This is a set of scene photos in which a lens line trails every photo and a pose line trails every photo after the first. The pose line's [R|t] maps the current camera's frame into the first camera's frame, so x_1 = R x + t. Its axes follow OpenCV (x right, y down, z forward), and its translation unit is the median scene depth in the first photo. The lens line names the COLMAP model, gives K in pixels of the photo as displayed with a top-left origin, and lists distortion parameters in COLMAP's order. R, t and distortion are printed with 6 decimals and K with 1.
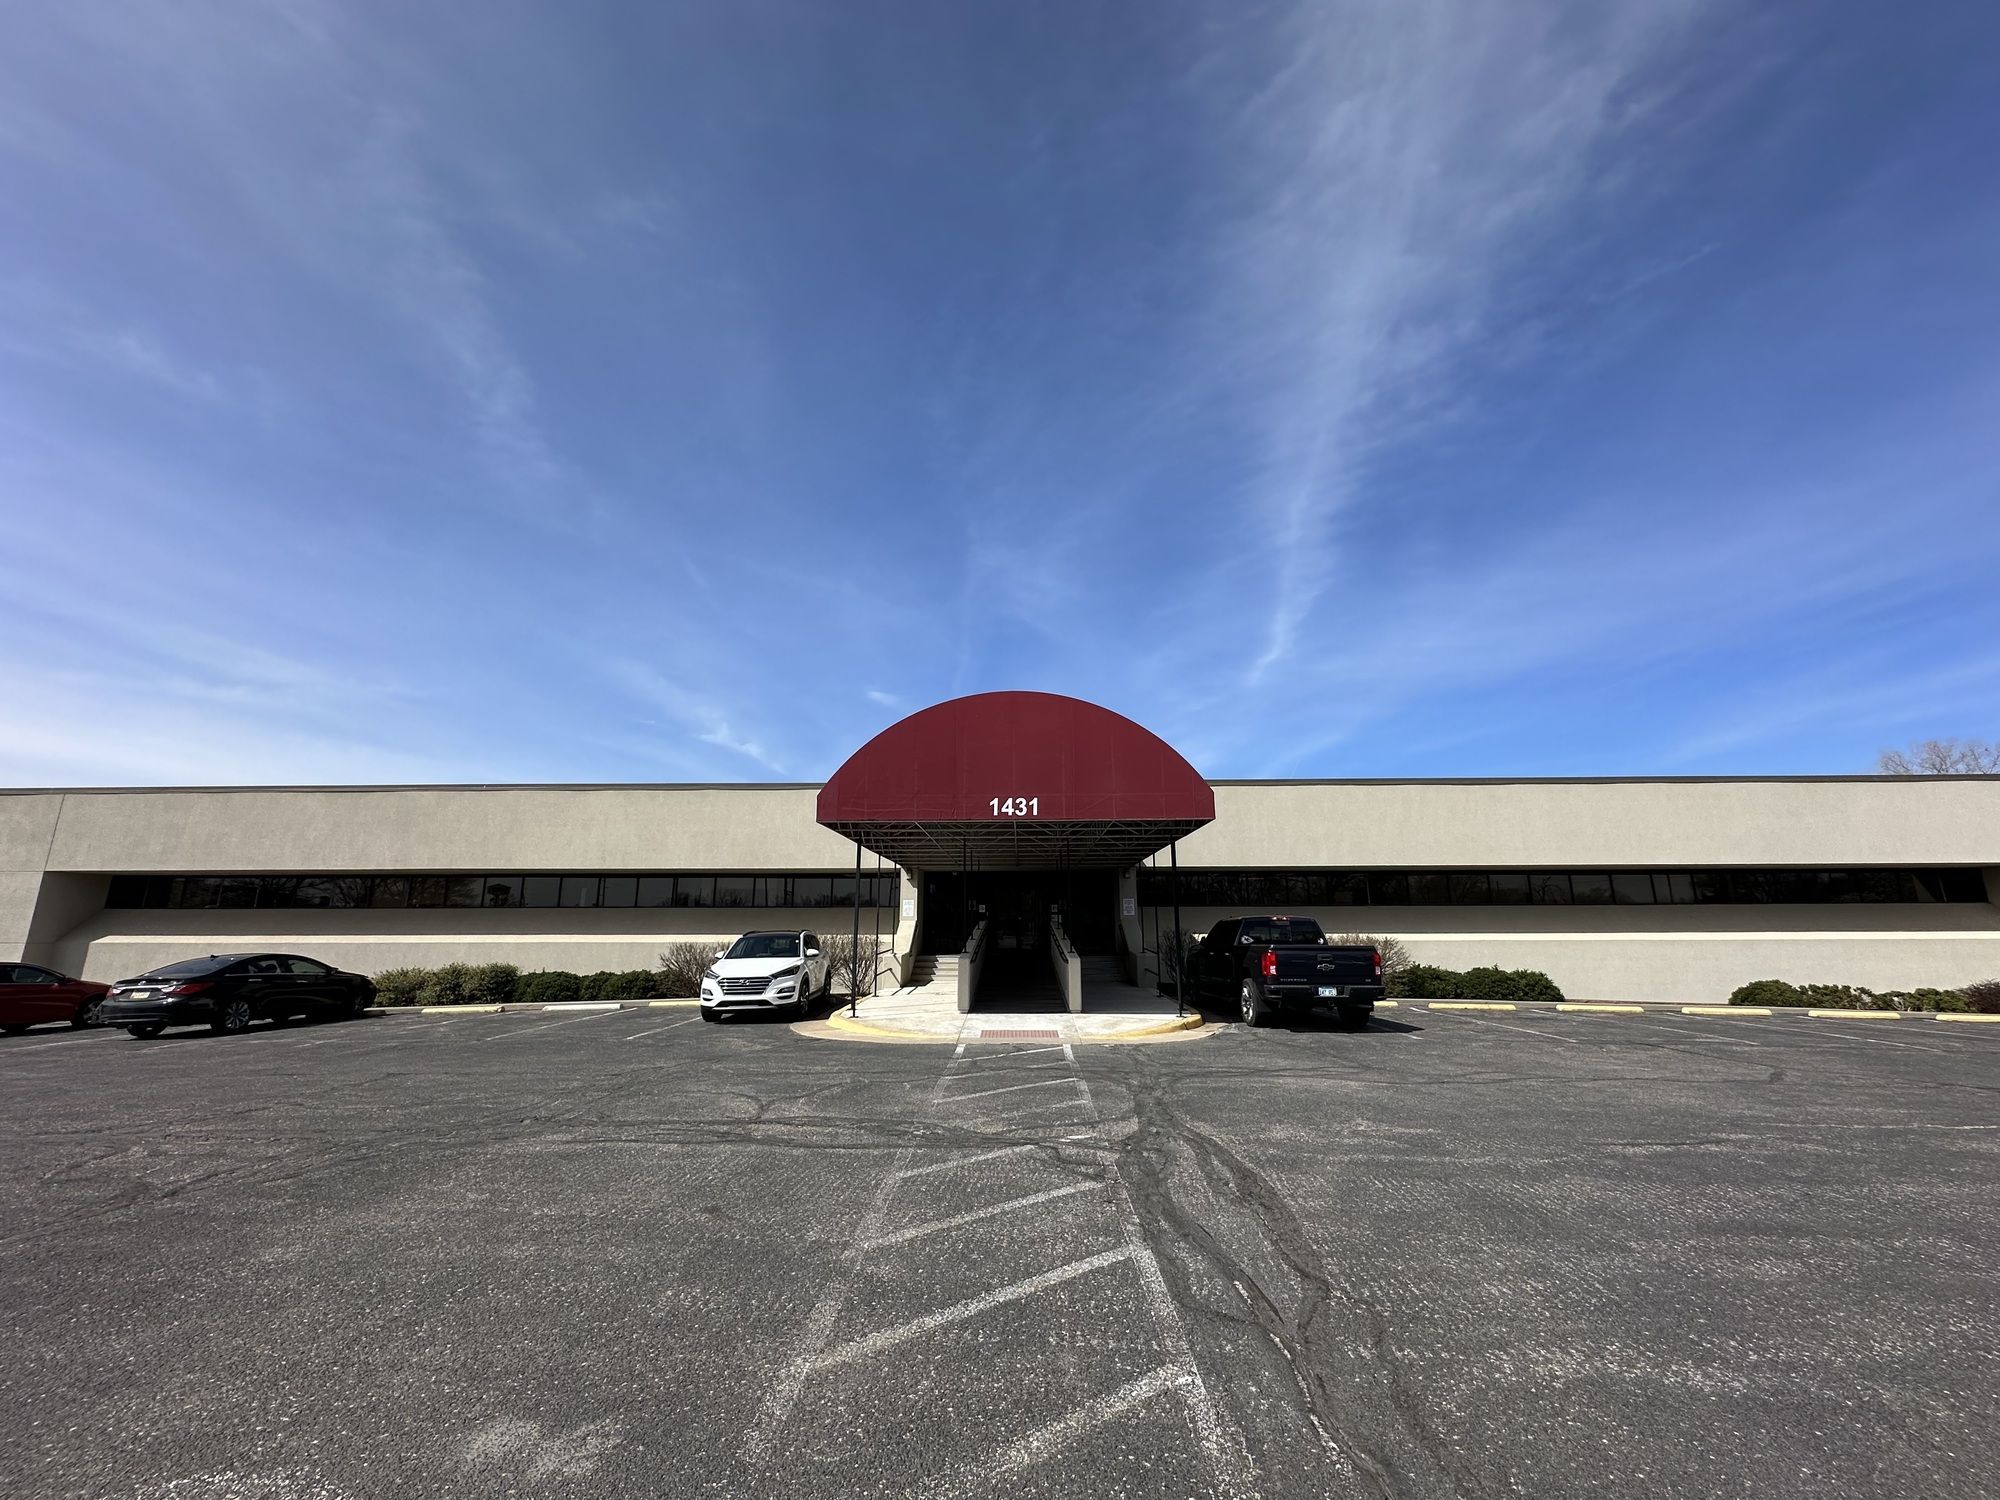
lens RADIAL K [[805.1, 0, 998.1], [0, 805.1, 764.8], [0, 0, 1]] dist [-0.001248, -0.000452]
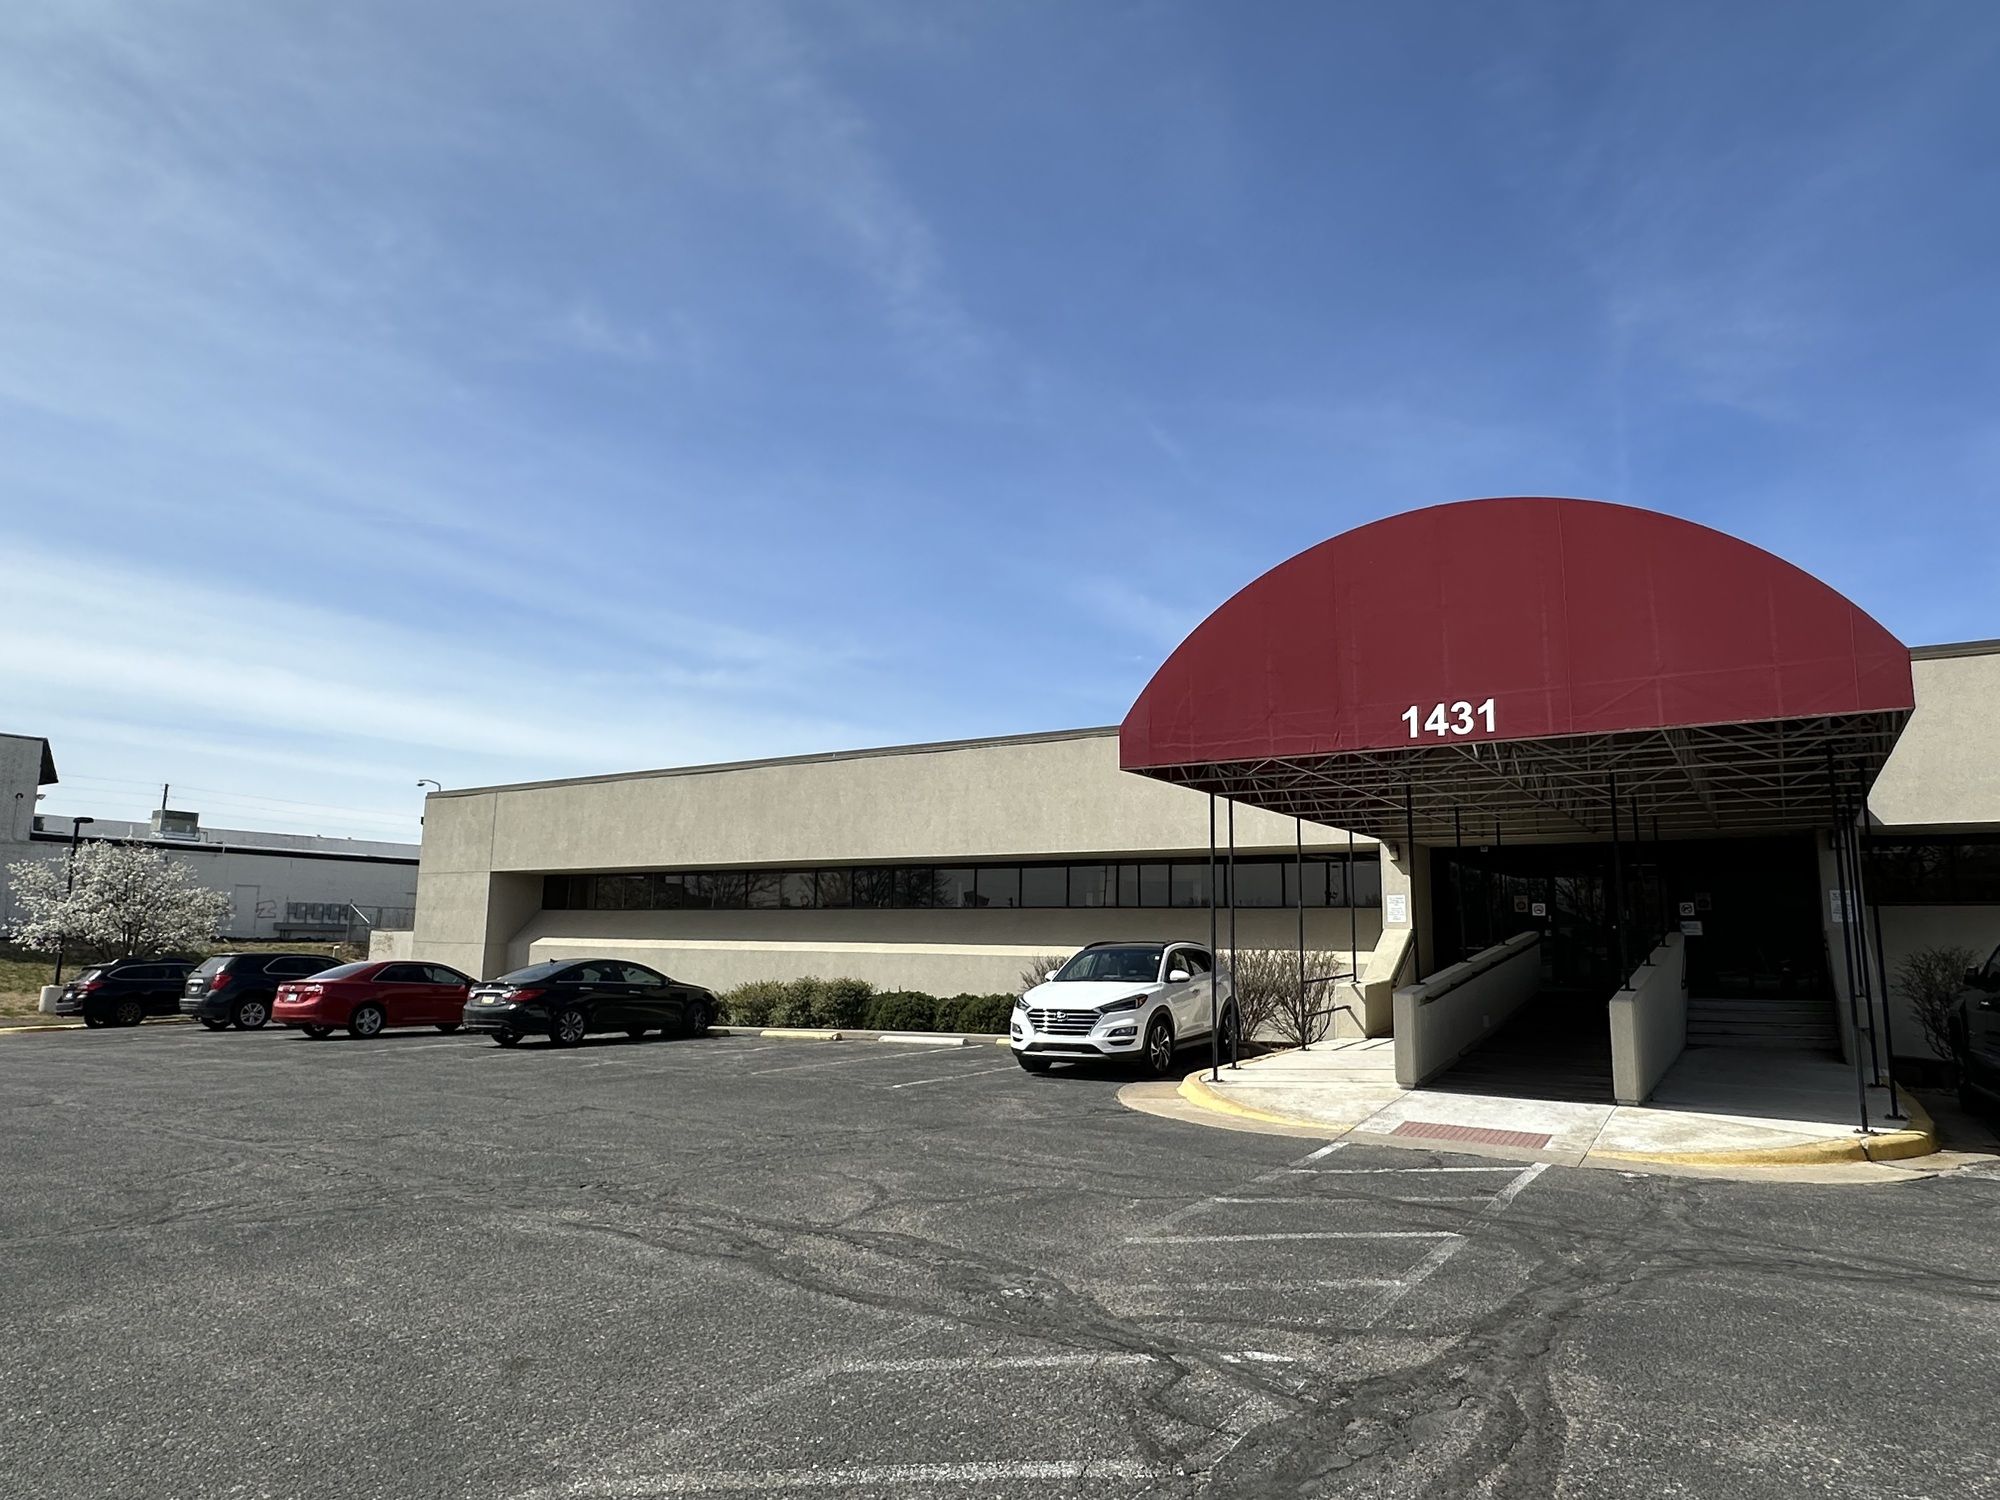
lens RADIAL K [[1186.2, 0, 1000.0], [0, 1186.2, 750.0], [0, 0, 1]] dist [-0.003384, -0.000816]
pose [[0.849697, -0.070065, -0.522595, 0.135948], [0.090441, 0.995810, 0.013540, 0.026227], [0.519456, -0.058769, 0.852474, 0.120417]]
